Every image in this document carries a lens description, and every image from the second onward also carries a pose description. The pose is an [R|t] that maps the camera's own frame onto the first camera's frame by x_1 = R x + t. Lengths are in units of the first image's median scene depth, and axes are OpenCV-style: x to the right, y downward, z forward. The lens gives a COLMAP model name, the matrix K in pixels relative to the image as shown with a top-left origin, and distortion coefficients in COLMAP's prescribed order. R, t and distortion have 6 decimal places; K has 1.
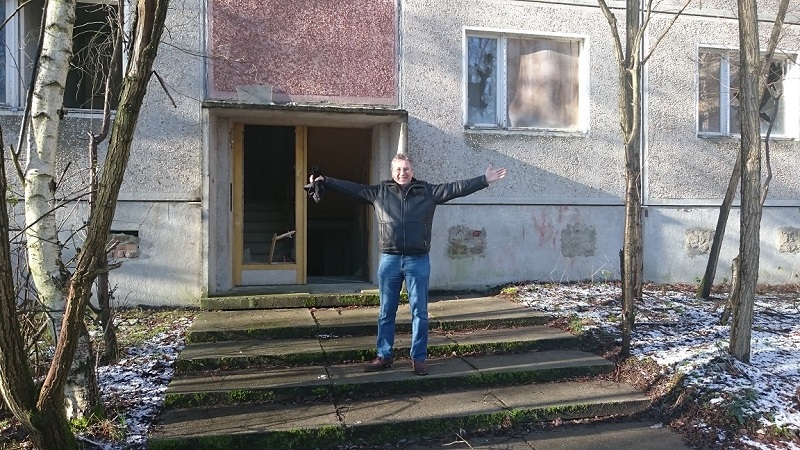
lens RADIAL K [[583.0, 0, 401.7], [0, 583.0, 219.0], [0, 0, 1]] dist [0.015090, -0.013470]
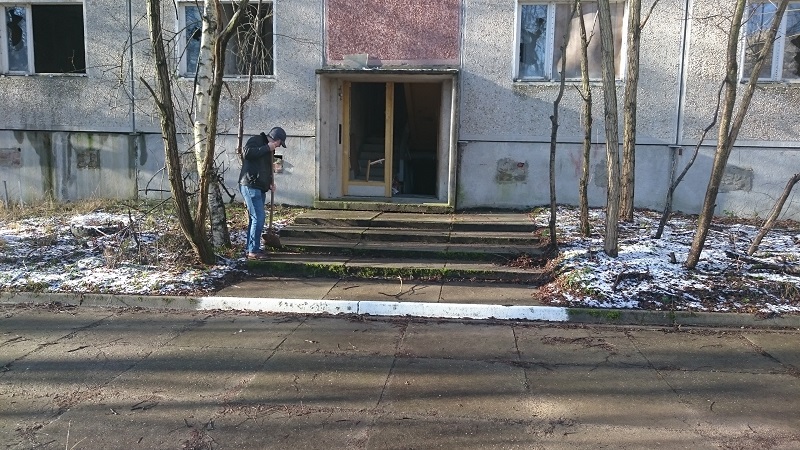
lens RADIAL K [[583.0, 0, 406.2], [0, 583.0, 225.1], [0, 0, 1]] dist [0.015090, -0.013470]
pose [[0.940923, 0.065356, -0.332253, 0.376595], [-0.023117, 0.991306, 0.129530, -0.004920], [0.337830, -0.114197, 0.934254, -0.342143]]
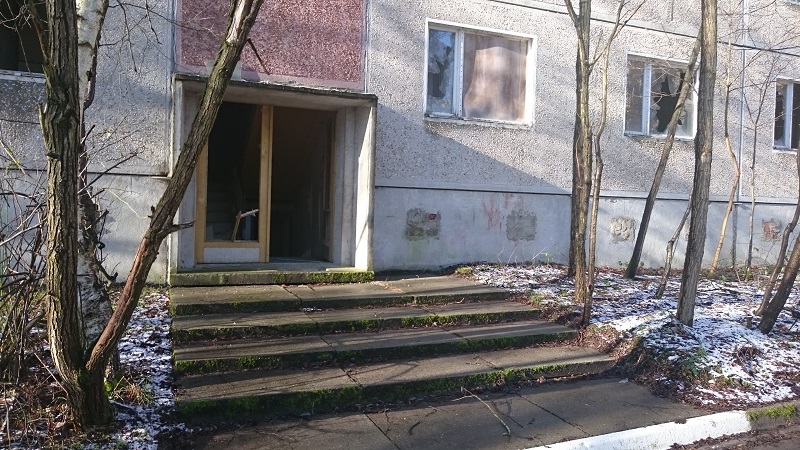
lens RADIAL K [[583.0, 0, 400.6], [0, 583.0, 218.6], [0, 0, 1]] dist [0.015090, -0.013470]
pose [[0.985701, 0.022948, 0.166931, -0.119613], [-0.025478, 0.999590, 0.013029, 0.018553], [-0.166564, -0.017095, 0.985882, -0.033529]]
